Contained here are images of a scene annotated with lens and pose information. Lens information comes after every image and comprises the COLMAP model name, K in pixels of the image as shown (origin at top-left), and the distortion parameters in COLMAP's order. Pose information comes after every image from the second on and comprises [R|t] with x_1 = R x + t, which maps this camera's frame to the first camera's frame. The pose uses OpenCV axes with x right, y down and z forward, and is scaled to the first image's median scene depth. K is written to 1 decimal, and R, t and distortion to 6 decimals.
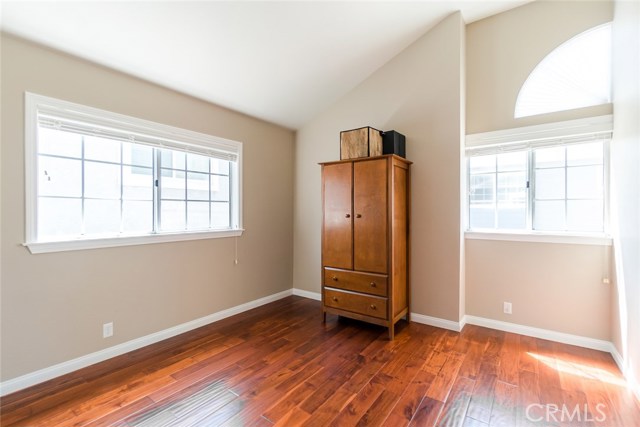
lens RADIAL K [[283.0, 0, 320.2], [0, 283.0, 216.1], [0, 0, 1]] dist [-0.005691, -0.000166]
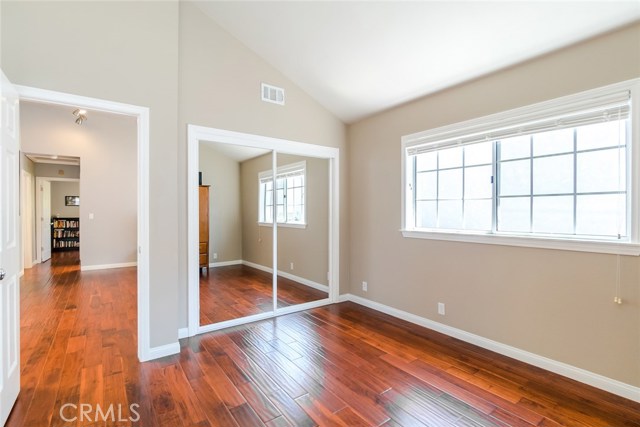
lens RADIAL K [[308.4, 0, 316.8], [0, 308.4, 214.4], [0, 0, 1]] dist [-0.010007, 0.001646]
pose [[-0.323312, 0.010645, -0.946232, 0.660574], [-0.011123, 0.999825, 0.015048, -0.012912], [0.946227, 0.015390, -0.323137, 0.915991]]
